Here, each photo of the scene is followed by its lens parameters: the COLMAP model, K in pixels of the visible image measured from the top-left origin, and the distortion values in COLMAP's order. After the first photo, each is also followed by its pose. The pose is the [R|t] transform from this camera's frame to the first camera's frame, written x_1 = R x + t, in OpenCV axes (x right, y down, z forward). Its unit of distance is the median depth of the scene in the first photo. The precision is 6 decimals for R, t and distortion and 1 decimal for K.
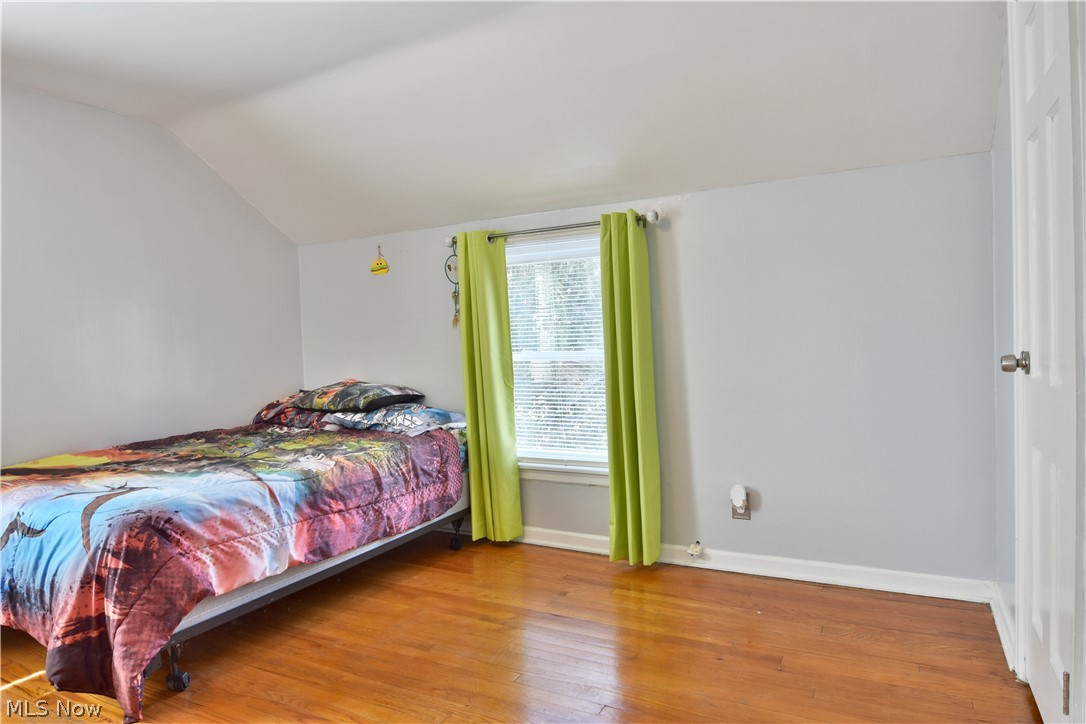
lens RADIAL K [[658.8, 0, 543.4], [0, 658.8, 364.9], [0, 0, 1]] dist [-0.016189, -0.002658]
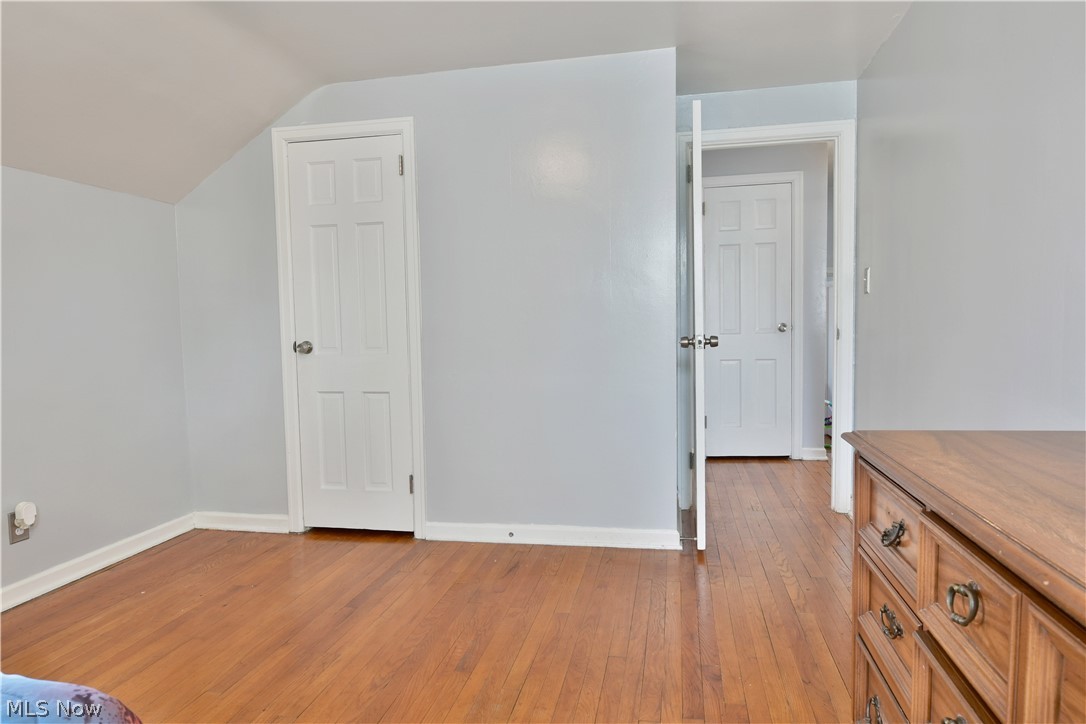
lens RADIAL K [[658.8, 0, 543.4], [0, 658.8, 364.9], [0, 0, 1]] dist [-0.016189, -0.002658]
pose [[-0.280986, -0.017370, 0.959555, -0.831481], [0.071557, 0.996674, 0.038996, 0.017024], [-0.957040, 0.079620, -0.278808, 0.629201]]
